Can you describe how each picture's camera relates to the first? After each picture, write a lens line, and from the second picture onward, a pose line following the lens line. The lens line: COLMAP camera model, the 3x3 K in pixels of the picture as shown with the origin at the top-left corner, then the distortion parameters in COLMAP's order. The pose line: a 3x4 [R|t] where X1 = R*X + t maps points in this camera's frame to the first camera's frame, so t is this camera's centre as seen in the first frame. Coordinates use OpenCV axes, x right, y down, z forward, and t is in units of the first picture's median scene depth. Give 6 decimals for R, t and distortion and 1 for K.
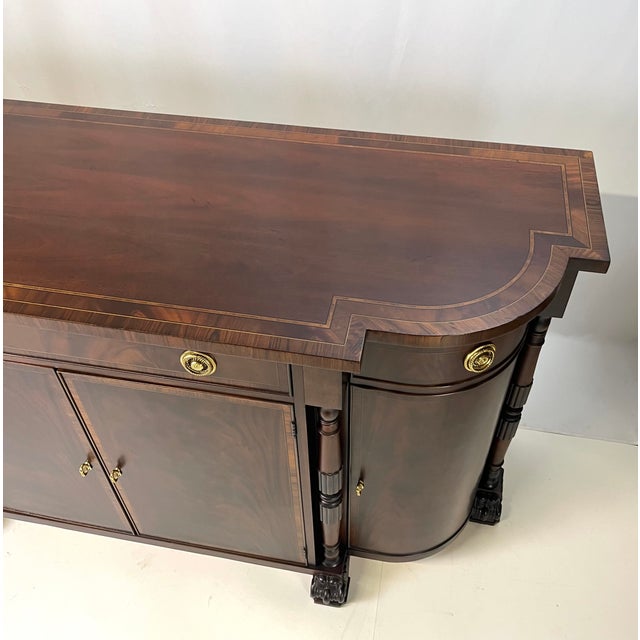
lens RADIAL K [[623.6, 0, 319.6], [0, 623.6, 290.5], [0, 0, 1]] dist [-0.003779, -0.002451]
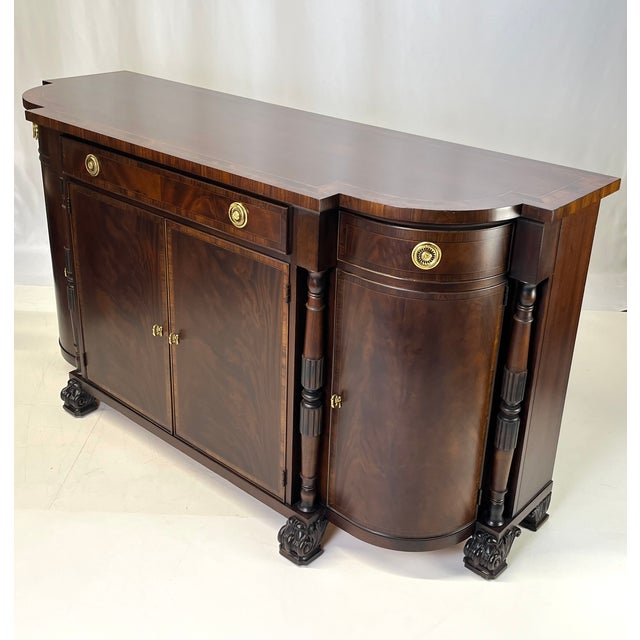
lens RADIAL K [[892.1, 0, 320.0], [0, 892.1, 320.0], [0, 0, 1]] dist [0.003366, 0.000063]
pose [[0.857609, 0.254891, -0.446695, 0.688838], [-0.391105, 0.887245, -0.244607, 0.562827], [0.333980, 0.384482, 0.860599, -0.436932]]
